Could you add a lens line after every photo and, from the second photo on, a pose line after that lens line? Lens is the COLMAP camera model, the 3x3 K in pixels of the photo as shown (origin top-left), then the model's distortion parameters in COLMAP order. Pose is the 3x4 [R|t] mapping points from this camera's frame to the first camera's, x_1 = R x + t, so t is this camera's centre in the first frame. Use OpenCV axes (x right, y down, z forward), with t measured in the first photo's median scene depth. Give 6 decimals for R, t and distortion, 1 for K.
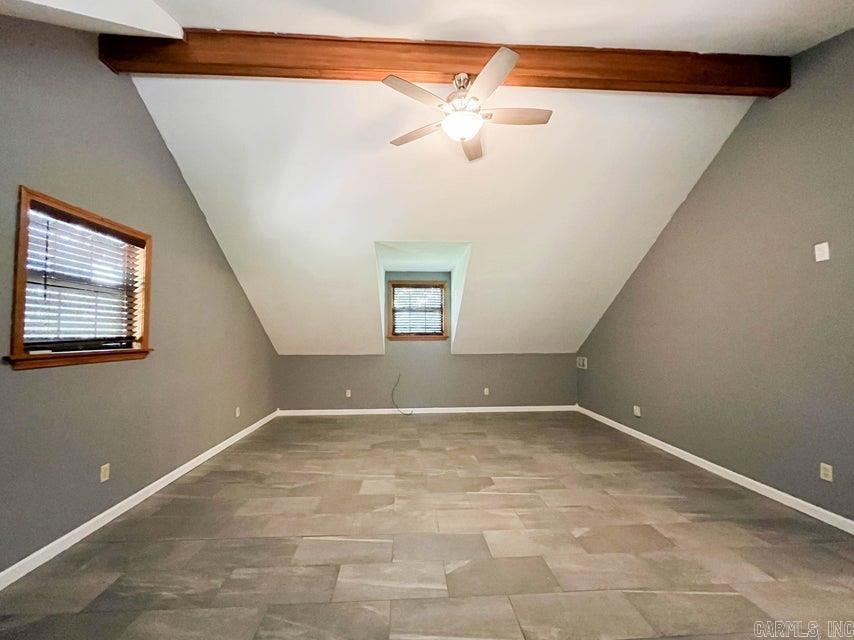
lens RADIAL K [[347.1, 0, 427.0], [0, 347.1, 320.0], [0, 0, 1]] dist [-0.001167, -0.000317]
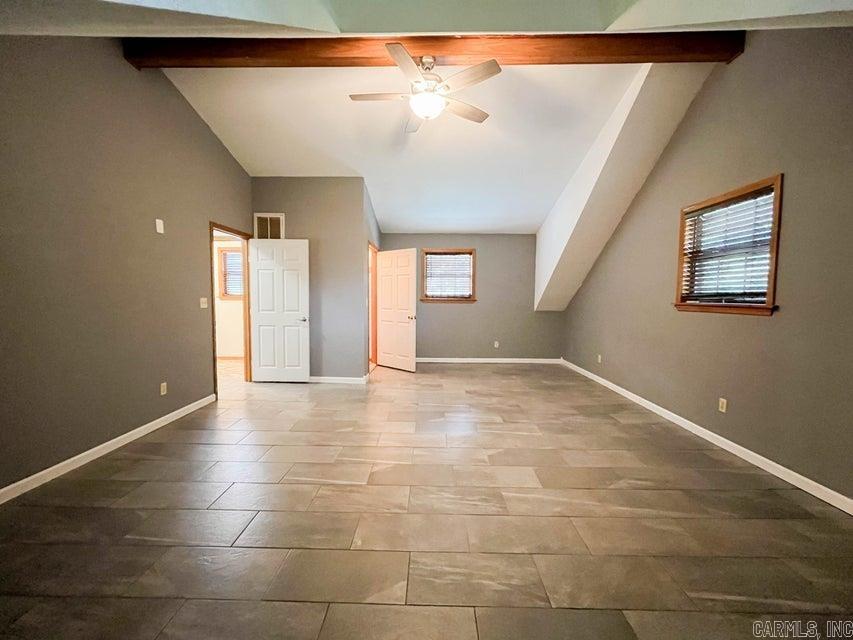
lens RADIAL K [[346.7, 0, 426.5], [0, 346.7, 320.0], [0, 0, 1]] dist [-0.001167, -0.000317]
pose [[-0.996808, -0.009831, 0.079232, 0.006762], [-0.007580, 0.999561, 0.028658, 0.111021], [-0.079479, 0.027966, -0.996444, 2.135460]]
